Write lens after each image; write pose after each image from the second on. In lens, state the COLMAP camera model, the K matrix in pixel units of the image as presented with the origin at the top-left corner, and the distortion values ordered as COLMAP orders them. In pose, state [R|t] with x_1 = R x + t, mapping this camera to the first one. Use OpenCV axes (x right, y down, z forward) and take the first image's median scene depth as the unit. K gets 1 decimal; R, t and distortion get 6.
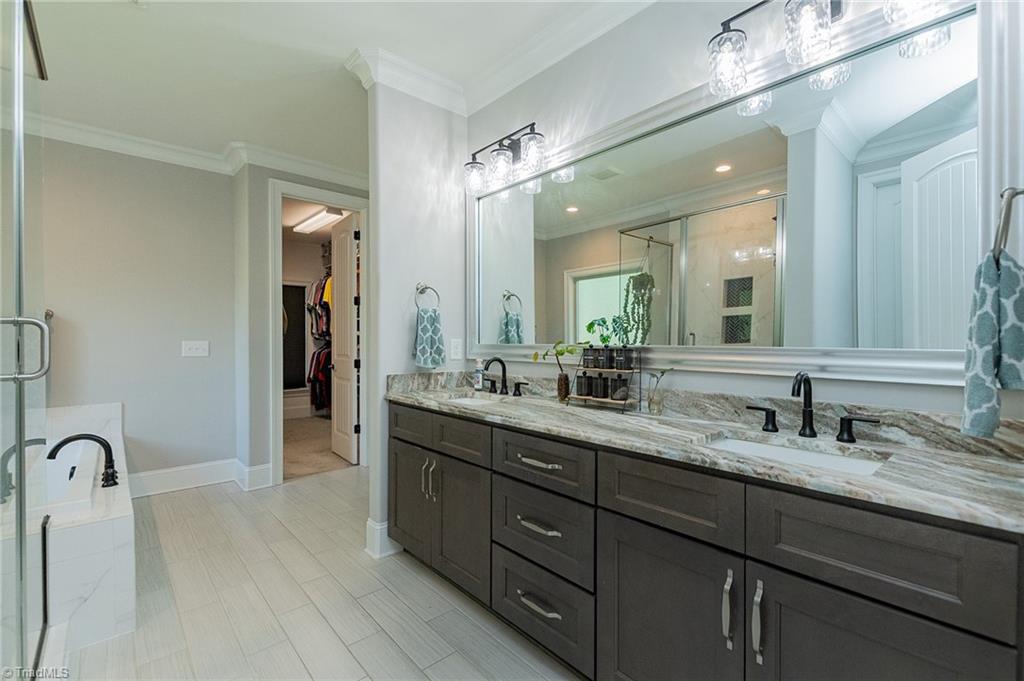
lens RADIAL K [[440.1, 0, 506.0], [0, 440.1, 344.9], [0, 0, 1]] dist [-0.001687, -0.000857]
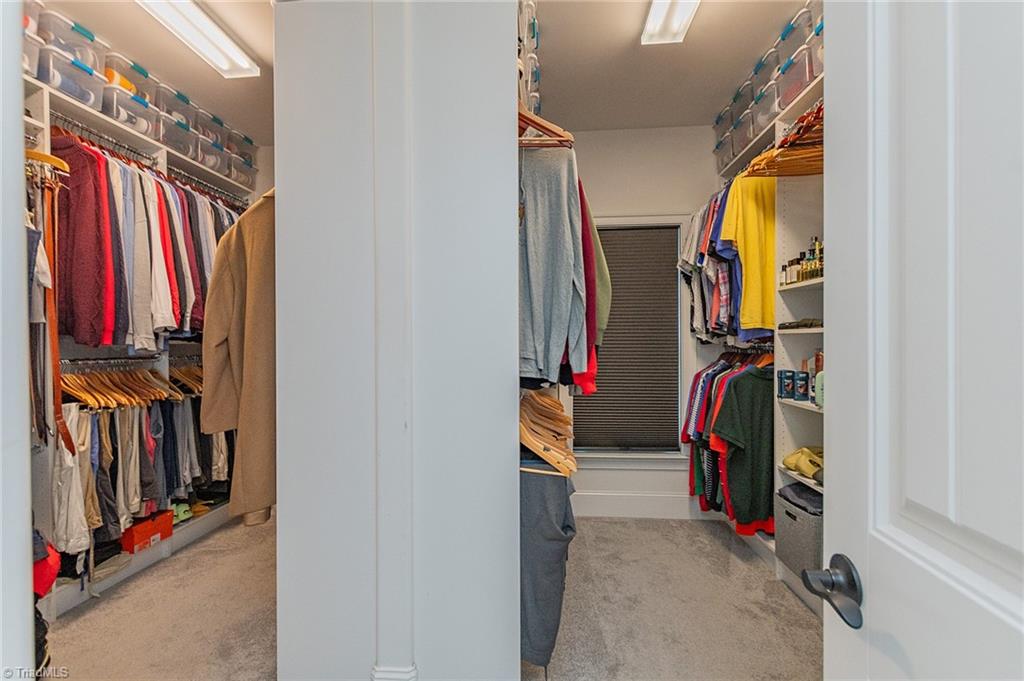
lens RADIAL K [[440.1, 0, 516.9], [0, 440.1, 347.0], [0, 0, 1]] dist [-0.001687, -0.000857]
pose [[0.689766, 0.001280, -0.724031, -0.253775], [0.000244, 0.999998, 0.002000, -0.010547], [0.724032, -0.001556, 0.689764, 0.591845]]
